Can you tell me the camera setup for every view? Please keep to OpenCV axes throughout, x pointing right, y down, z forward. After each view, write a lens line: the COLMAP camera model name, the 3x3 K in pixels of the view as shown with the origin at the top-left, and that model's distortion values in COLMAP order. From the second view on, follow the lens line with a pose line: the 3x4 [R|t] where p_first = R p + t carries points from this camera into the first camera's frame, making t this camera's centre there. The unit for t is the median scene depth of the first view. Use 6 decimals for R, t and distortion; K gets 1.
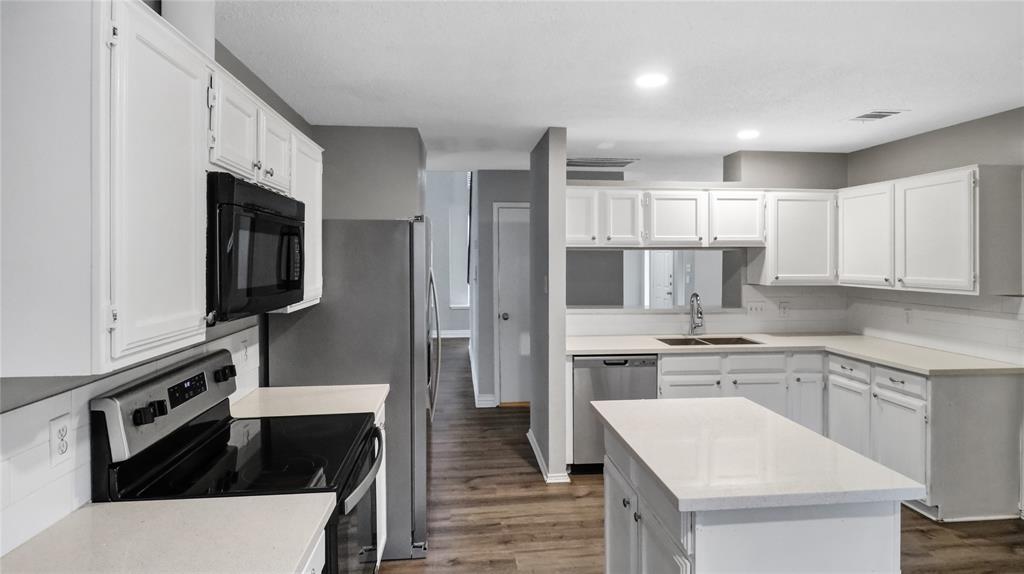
lens RADIAL K [[573.3, 0, 510.5], [0, 573.3, 253.1], [0, 0, 1]] dist [0.019141, -0.027288]
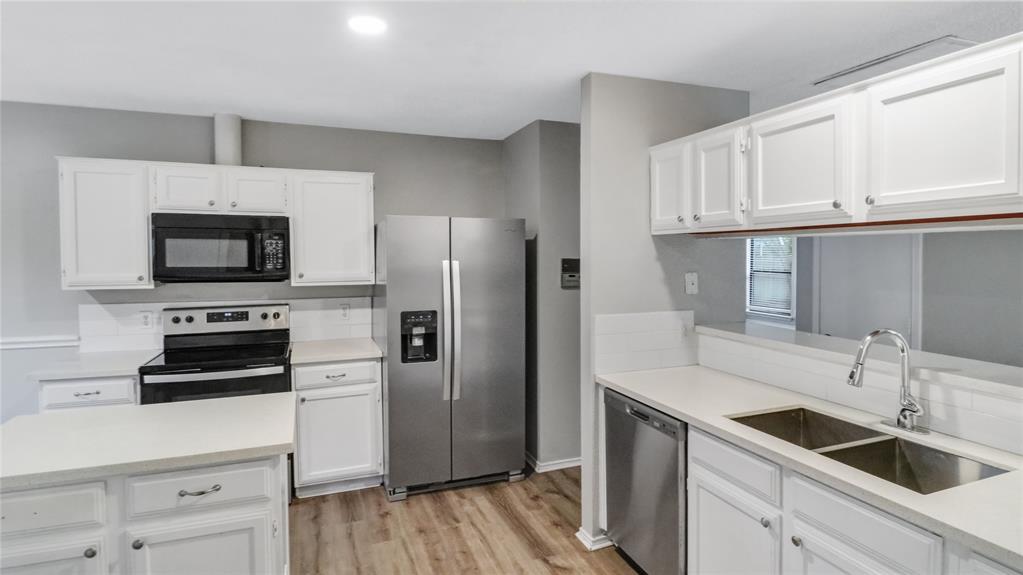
lens RADIAL K [[541.2, 0, 515.3], [0, 541.2, 266.6], [0, 0, 1]] dist [0.000180, -0.000208]
pose [[0.254398, 0.022719, -0.966833, 0.755017], [0.010071, 0.999608, 0.026139, 0.010010], [0.967047, -0.016387, 0.254069, 0.737414]]
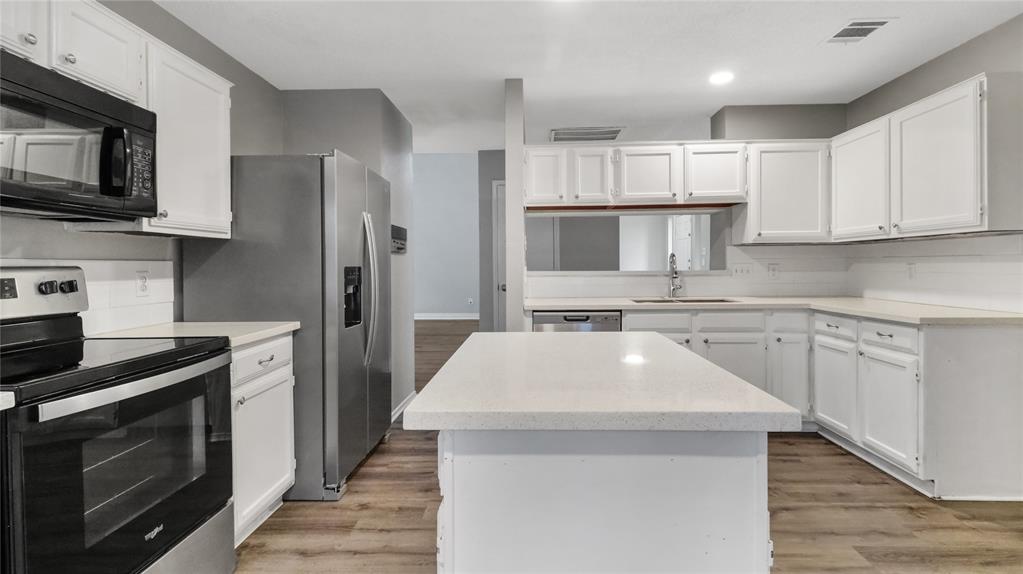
lens RADIAL K [[483.5, 0, 514.0], [0, 483.5, 267.2], [0, 0, 1]] dist [0.022905, -0.019002]
pose [[0.989778, -0.007503, -0.142421, 0.202136], [0.008628, 0.999936, 0.007285, 0.099491], [0.142357, -0.008440, 0.989779, 0.174991]]
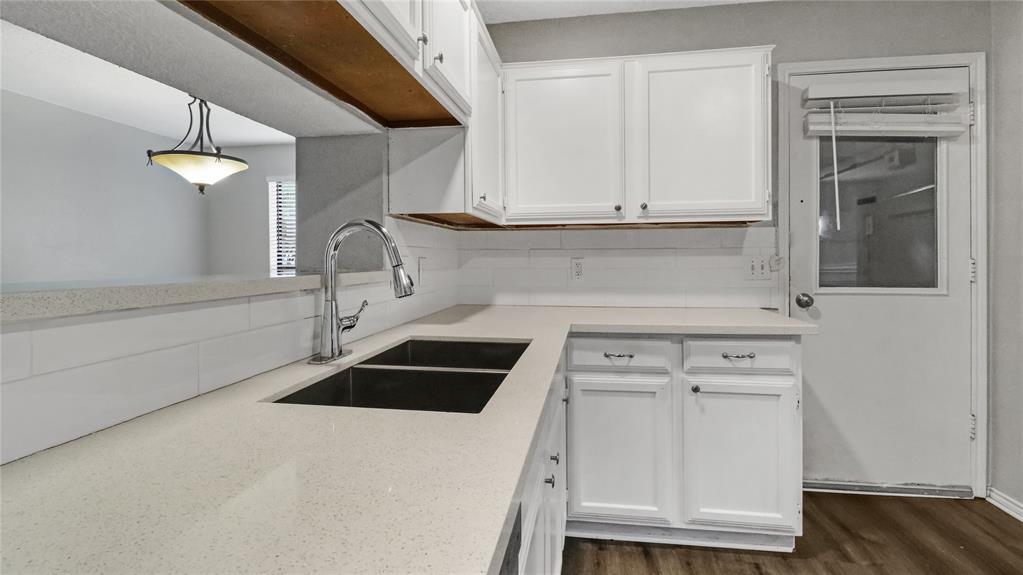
lens RADIAL K [[478.2, 0, 528.4], [0, 478.2, 261.4], [0, 0, 1]] dist [-0.000931, -0.000425]
pose [[0.244780, -0.005581, 0.969563, 0.108755], [0.000229, 0.999984, 0.005698, 0.106512], [-0.969579, -0.001173, 0.244778, 0.987658]]
